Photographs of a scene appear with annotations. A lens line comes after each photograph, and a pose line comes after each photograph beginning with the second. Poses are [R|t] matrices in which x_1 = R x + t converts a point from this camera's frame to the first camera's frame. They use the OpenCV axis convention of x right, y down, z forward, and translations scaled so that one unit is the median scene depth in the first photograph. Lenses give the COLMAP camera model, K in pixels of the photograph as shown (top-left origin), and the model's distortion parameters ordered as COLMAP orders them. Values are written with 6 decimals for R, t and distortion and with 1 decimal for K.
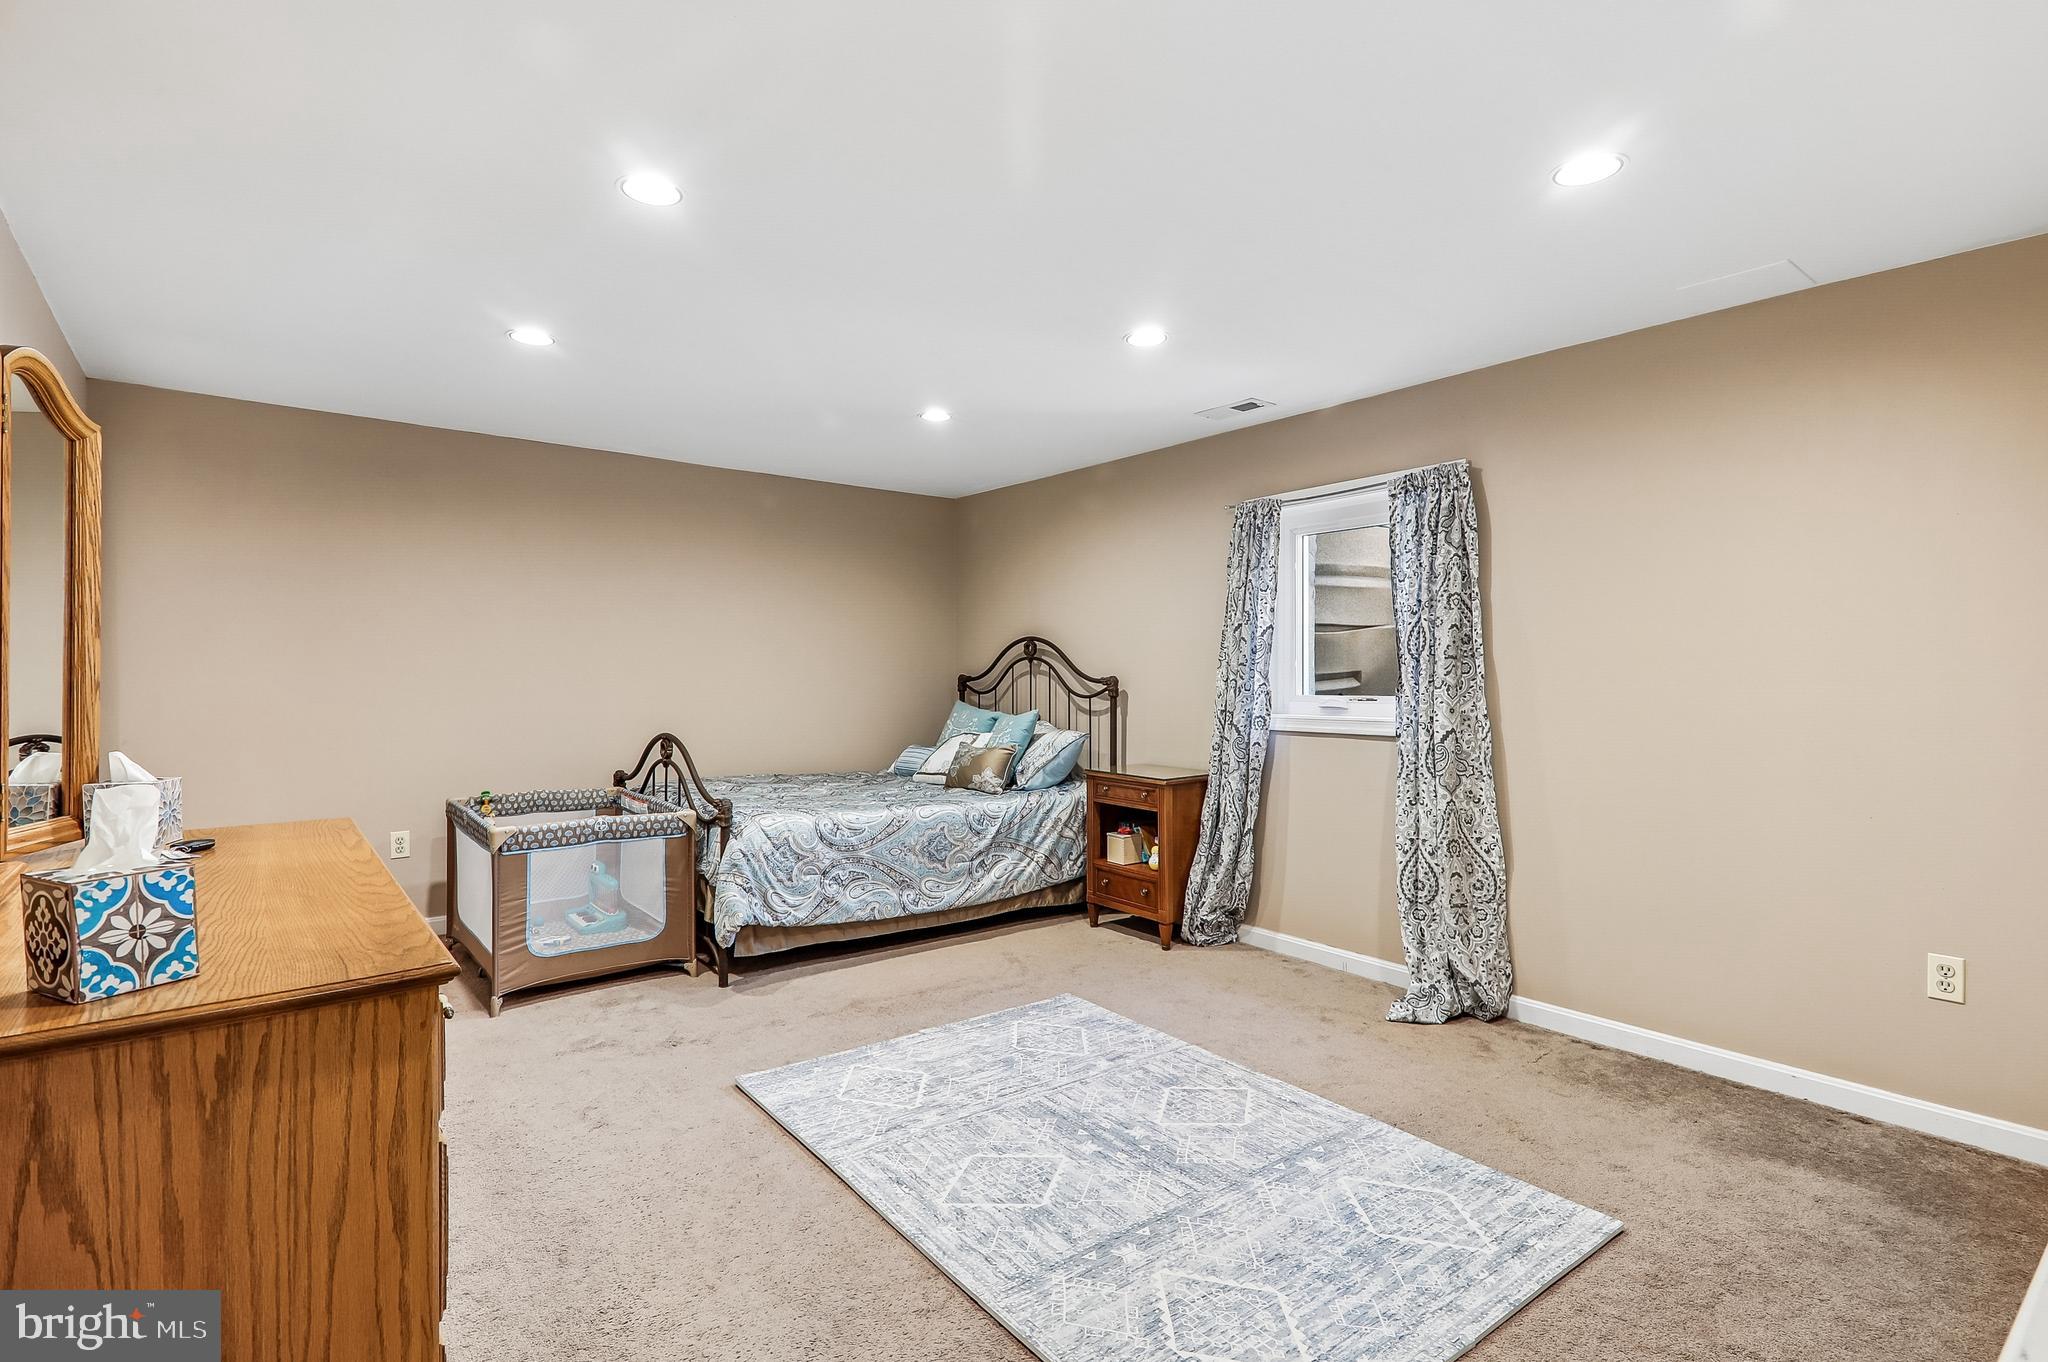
lens RADIAL K [[985.4, 0, 1027.2], [0, 985.4, 677.9], [0, 0, 1]] dist [0.029268, -0.006524]
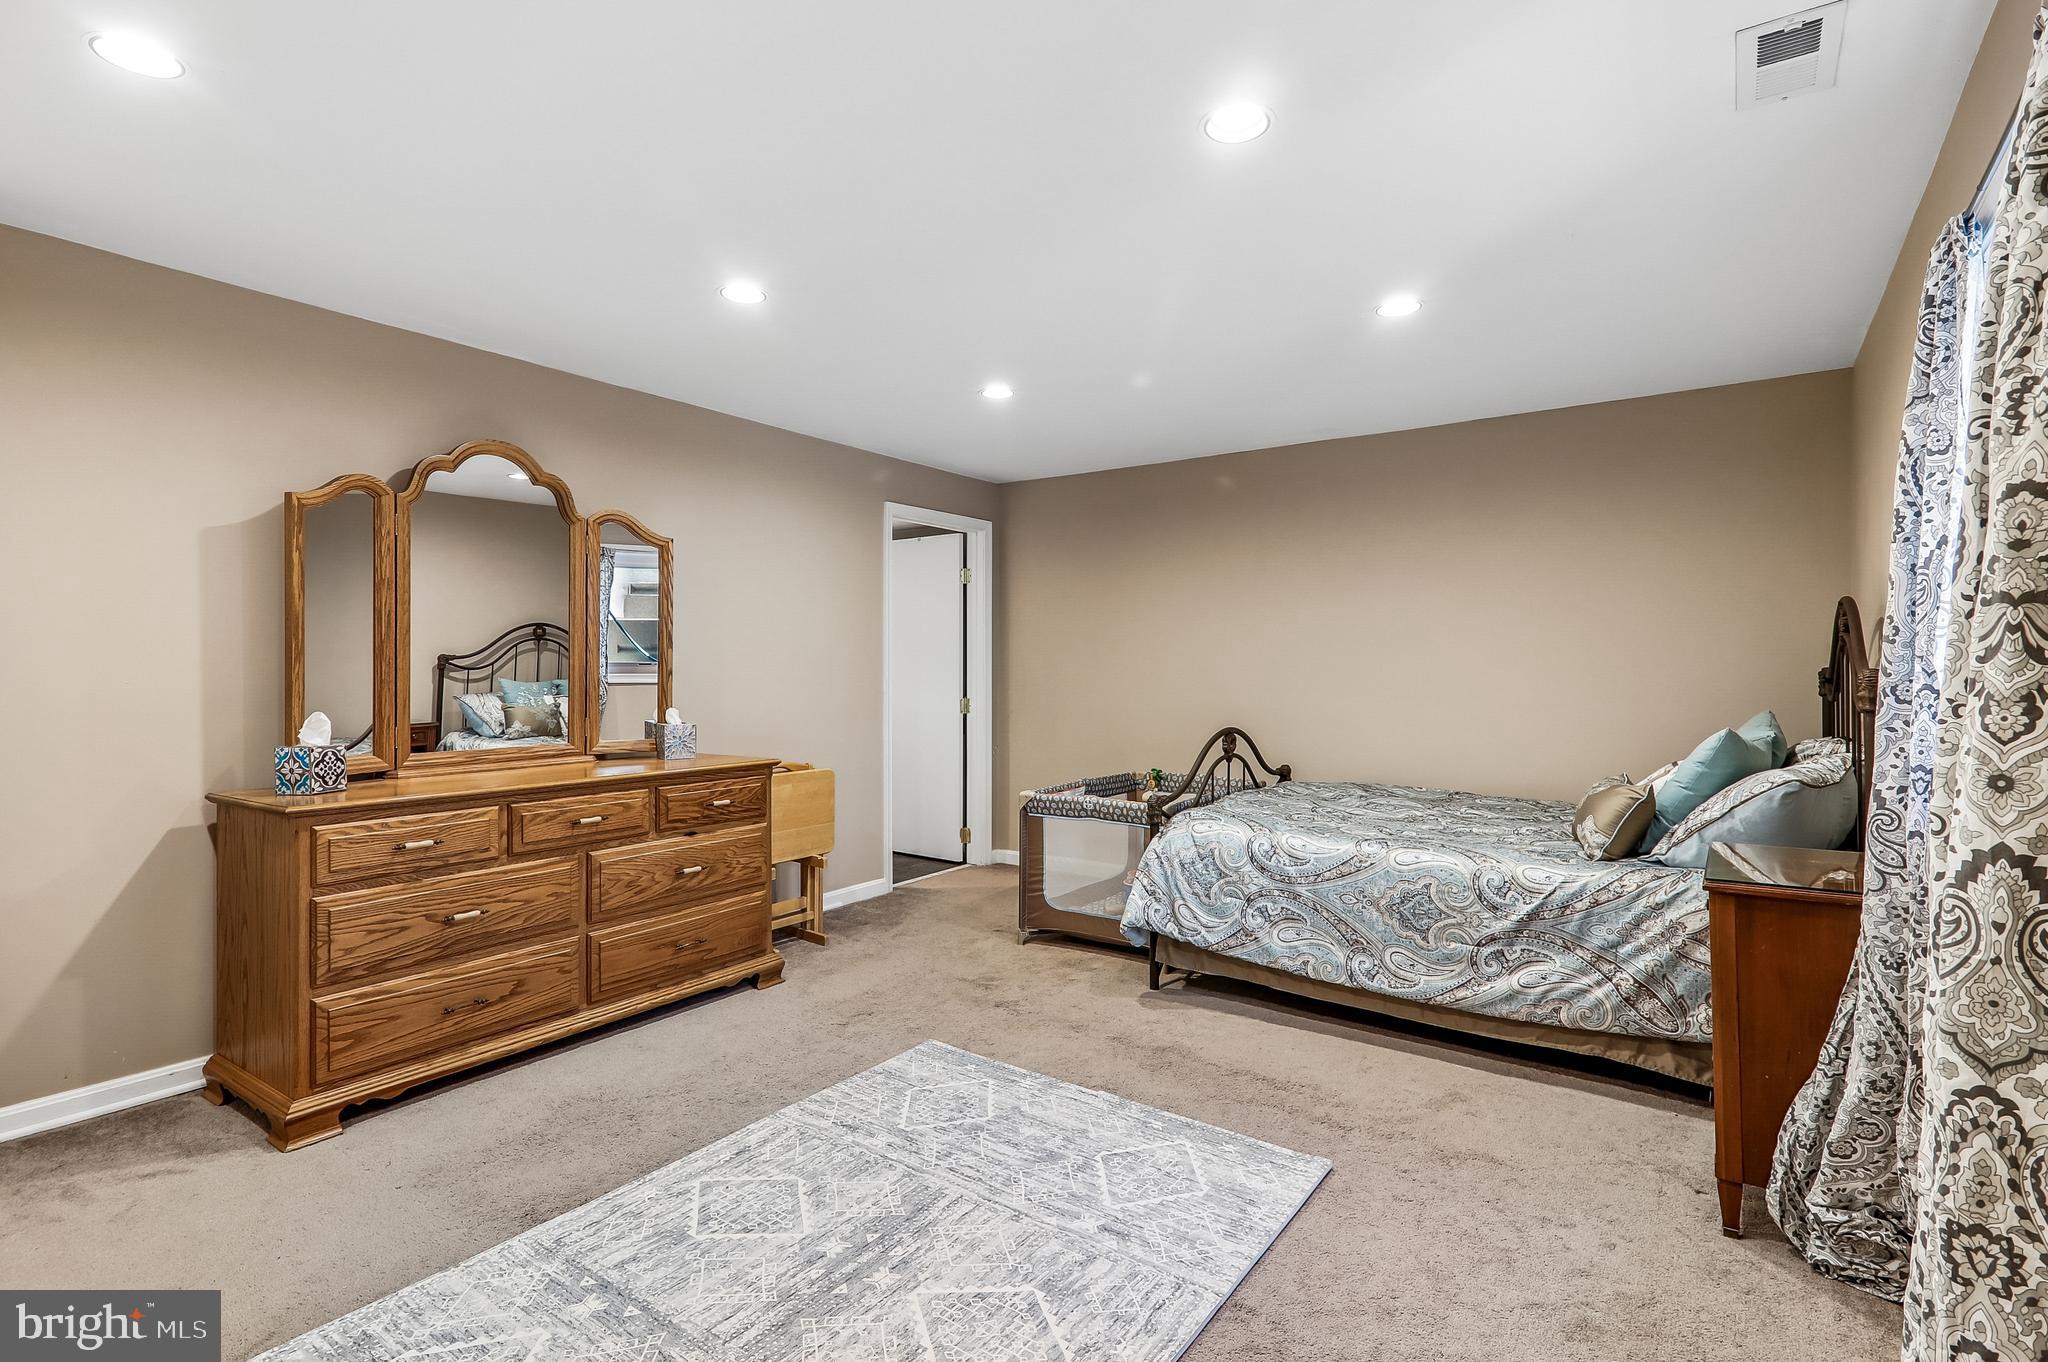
lens RADIAL K [[985.4, 0, 1020.1], [0, 985.4, 676.4], [0, 0, 1]] dist [0.029268, -0.006524]
pose [[0.290218, 0.007609, -0.956930, 0.542824], [-0.006786, 0.999960, 0.005893, 0.002653], [0.956936, 0.004784, 0.290258, 0.562801]]
